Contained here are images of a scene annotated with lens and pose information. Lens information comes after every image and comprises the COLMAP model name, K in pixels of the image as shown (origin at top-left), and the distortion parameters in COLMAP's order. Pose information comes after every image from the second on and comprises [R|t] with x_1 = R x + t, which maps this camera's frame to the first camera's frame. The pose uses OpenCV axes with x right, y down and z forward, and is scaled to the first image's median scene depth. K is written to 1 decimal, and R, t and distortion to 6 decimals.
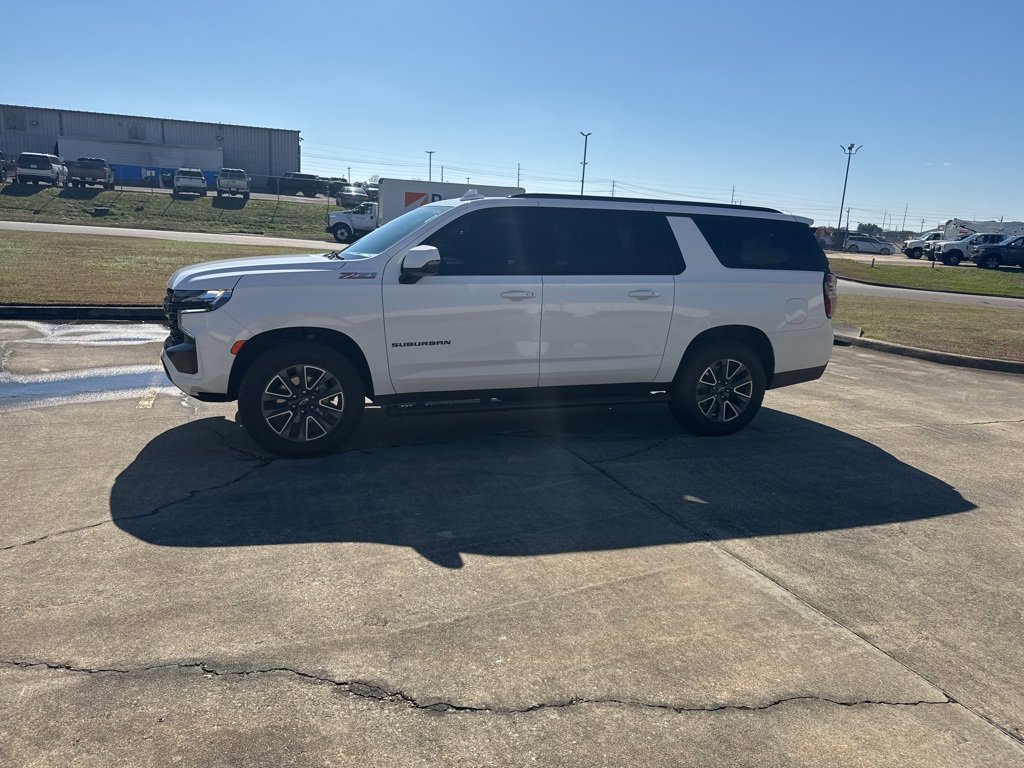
lens RADIAL K [[709.0, 0, 507.1], [0, 709.0, 382.3], [0, 0, 1]] dist [0.075717, -0.114247]
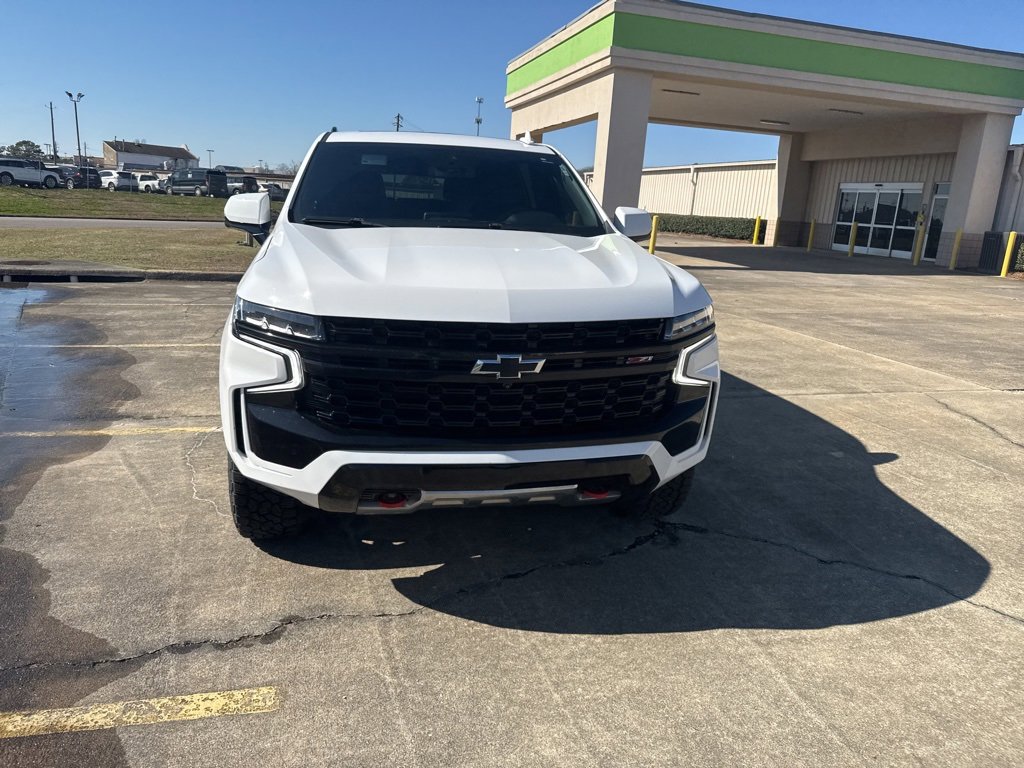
lens RADIAL K [[719.5, 0, 508.5], [0, 719.5, 363.8], [0, 0, 1]] dist [0.024310, -0.038905]
pose [[0.135222, -0.257772, 0.956697, -0.926783], [0.160845, 0.958468, 0.235515, -0.222324], [-0.977673, 0.122033, 0.171067, 0.944595]]
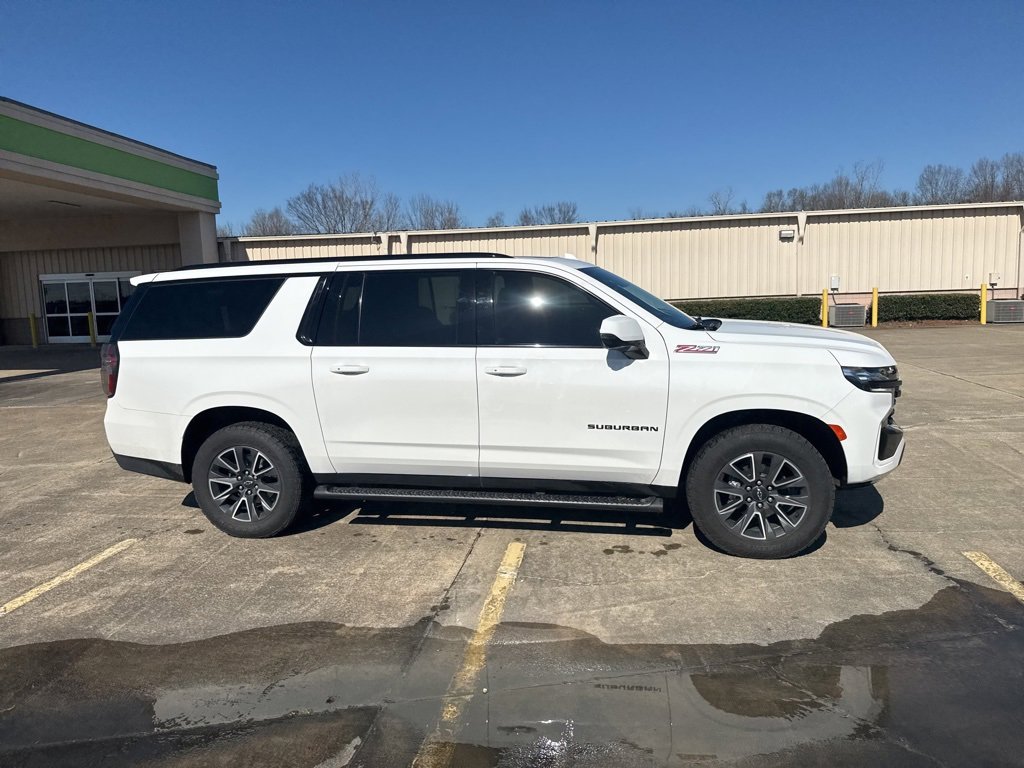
lens RADIAL K [[707.6, 0, 505.2], [0, 707.6, 388.8], [0, 0, 1]] dist [0.081329, -0.115418]
pose [[-0.860705, -0.085946, 0.501797, -0.532030], [0.099357, 0.938337, 0.331136, -0.455111], [-0.499315, 0.334867, -0.799092, 2.023418]]
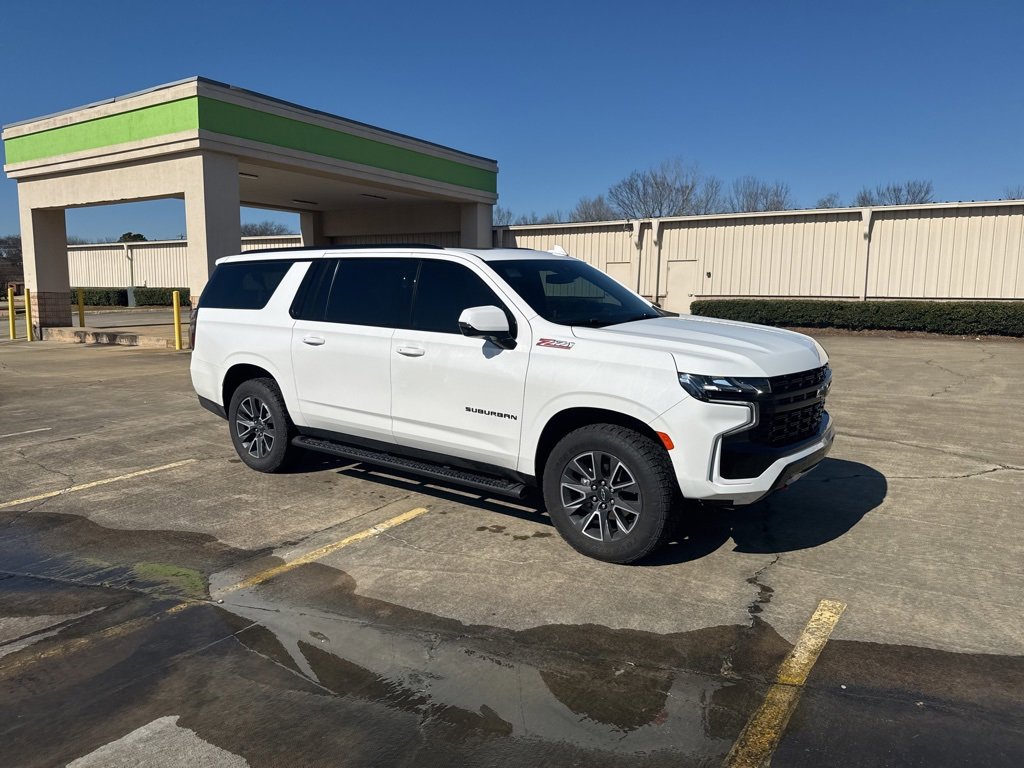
lens RADIAL K [[709.0, 0, 507.1], [0, 709.0, 382.3], [0, 0, 1]] dist [0.075717, -0.114247]
pose [[-0.562103, -0.160442, 0.811356, -0.947338], [0.144626, 0.946821, 0.287426, -0.408515], [-0.814324, 0.278906, -0.509007, 1.727091]]
